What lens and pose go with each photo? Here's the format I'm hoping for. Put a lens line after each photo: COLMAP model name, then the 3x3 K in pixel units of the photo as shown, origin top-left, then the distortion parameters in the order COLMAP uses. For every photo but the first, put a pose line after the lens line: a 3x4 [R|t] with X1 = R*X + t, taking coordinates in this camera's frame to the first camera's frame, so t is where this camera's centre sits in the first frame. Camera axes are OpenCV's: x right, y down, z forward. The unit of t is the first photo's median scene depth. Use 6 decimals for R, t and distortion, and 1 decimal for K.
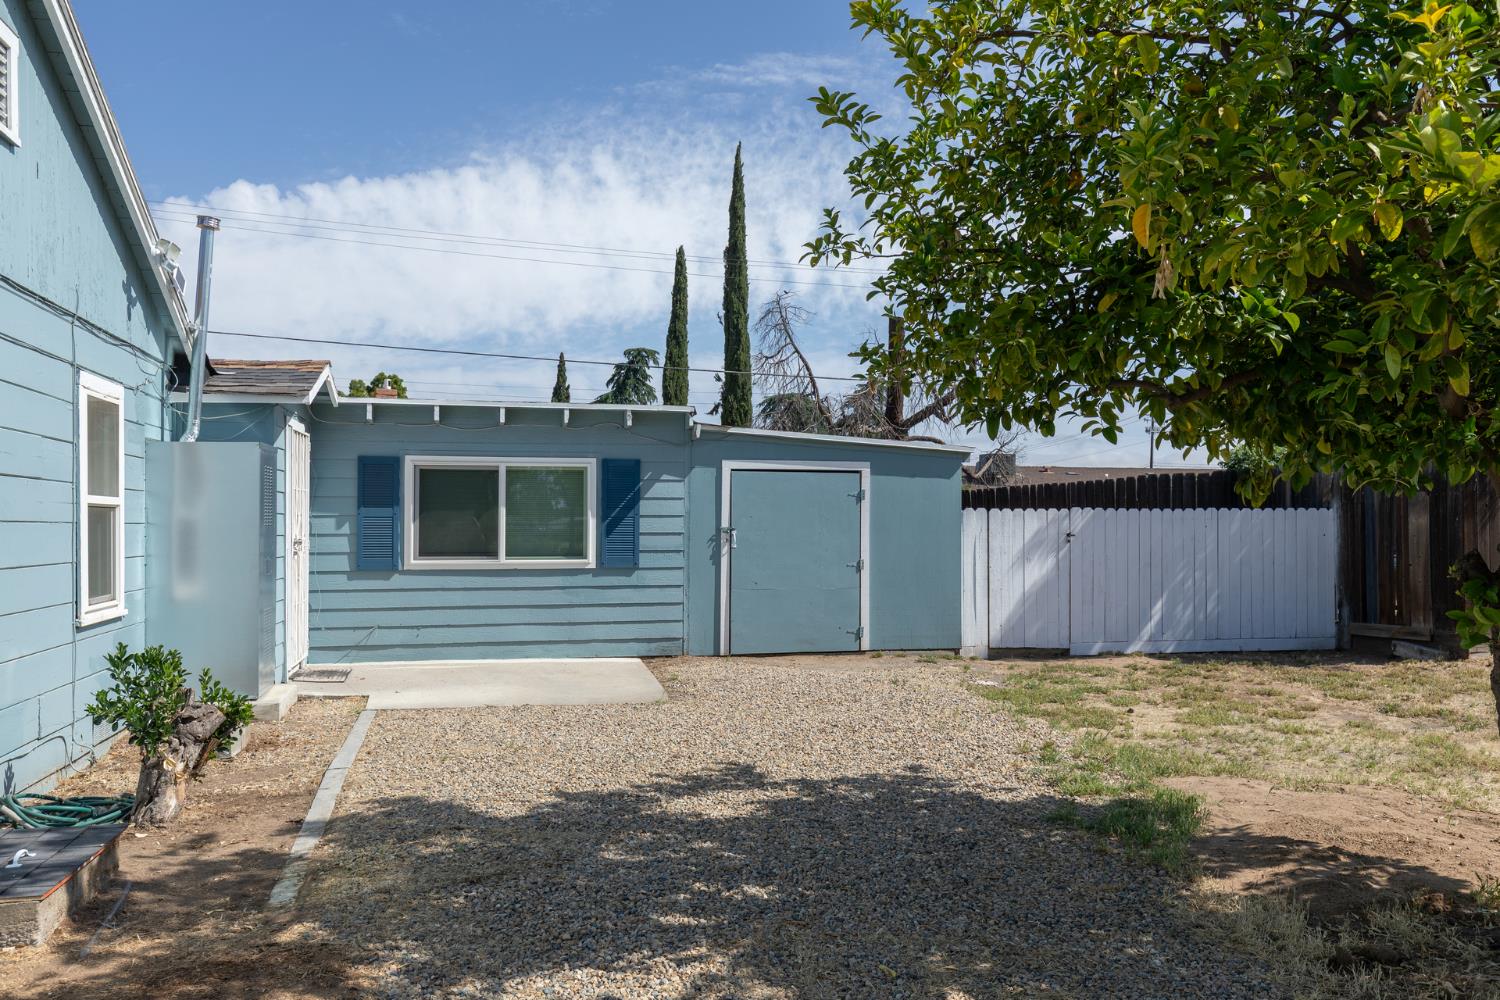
lens RADIAL K [[1196.4, 0, 752.6], [0, 1196.4, 512.7], [0, 0, 1]] dist [0.009499, 0.003438]
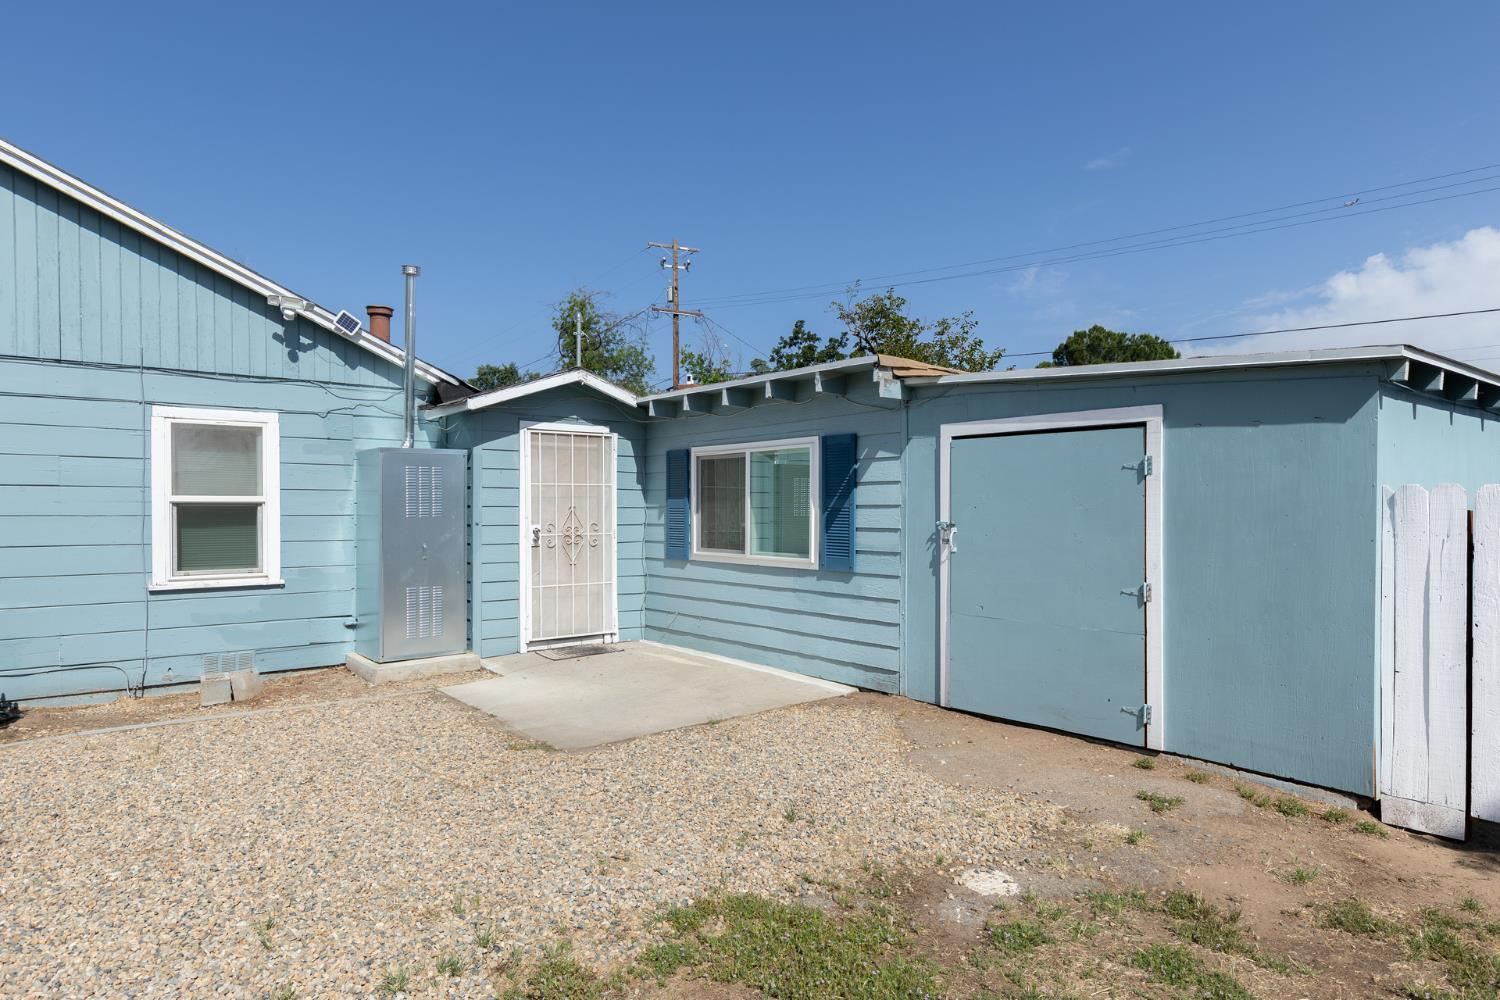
lens RADIAL K [[888.7, 0, 754.8], [0, 888.7, 515.7], [0, 0, 1]] dist [0.032126, -0.000887]
pose [[0.437622, 0.007127, -0.899131, 0.437989], [0.009719, 0.999873, 0.012656, 0.001043], [0.899107, -0.014277, 0.437497, 0.760856]]
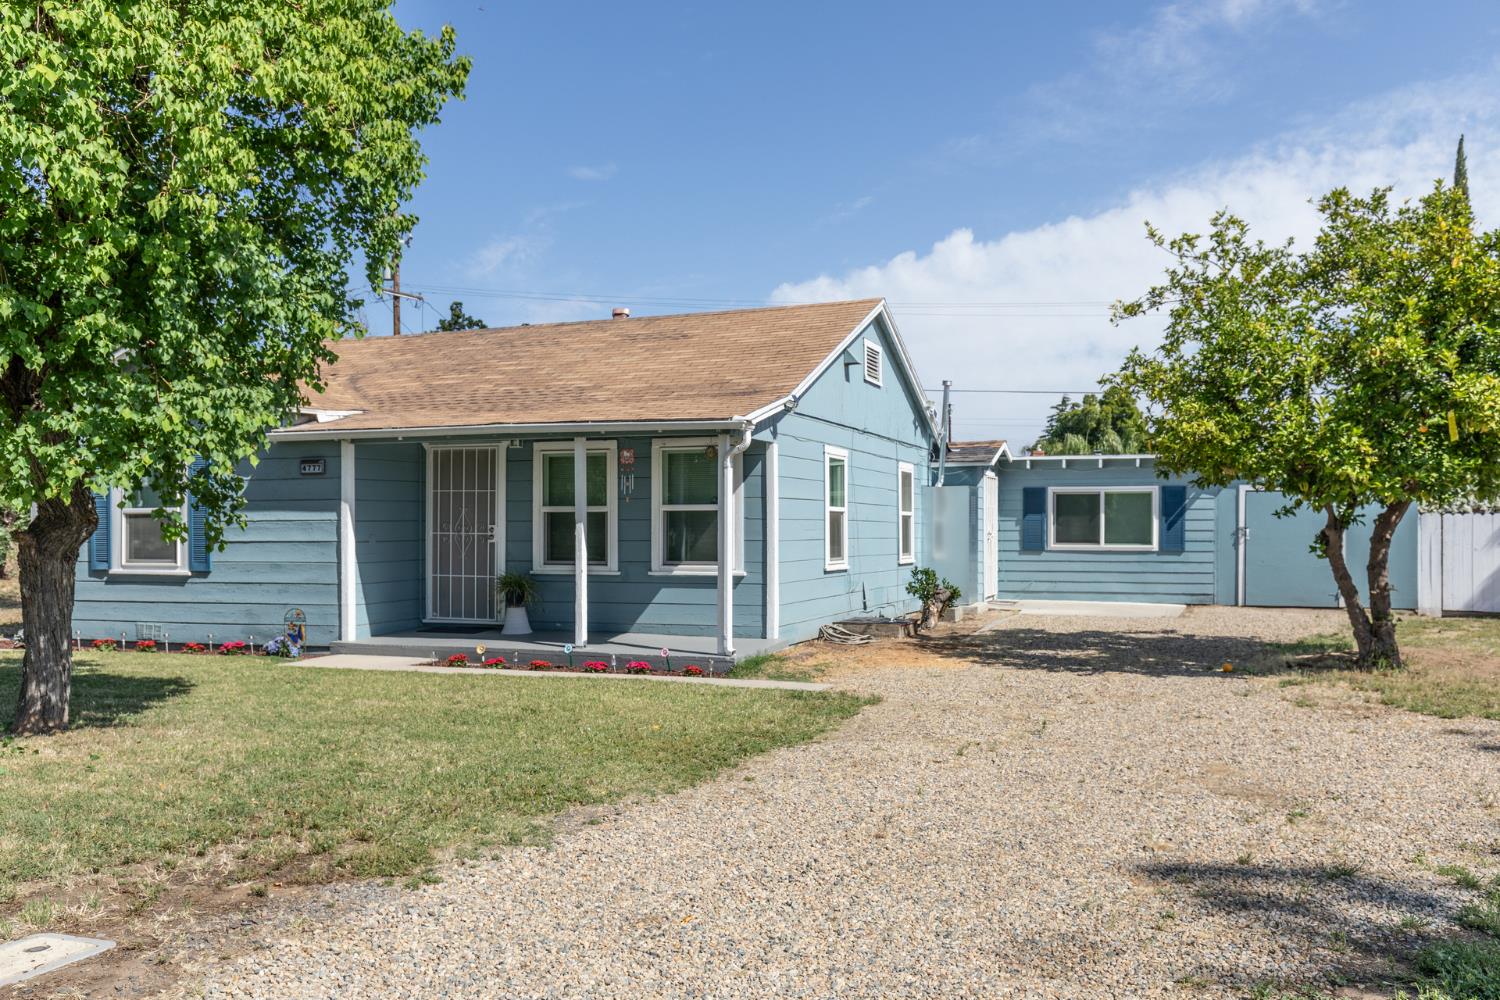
lens RADIAL K [[1240.8, 0, 748.3], [0, 1240.8, 532.3], [0, 0, 1]] dist [0.001375, 0.005411]
pose [[0.827194, 0.001354, -0.561915, 0.414595], [0.003704, 0.999962, 0.007862, 0.004461], [0.561904, -0.008585, 0.827158, -0.861863]]
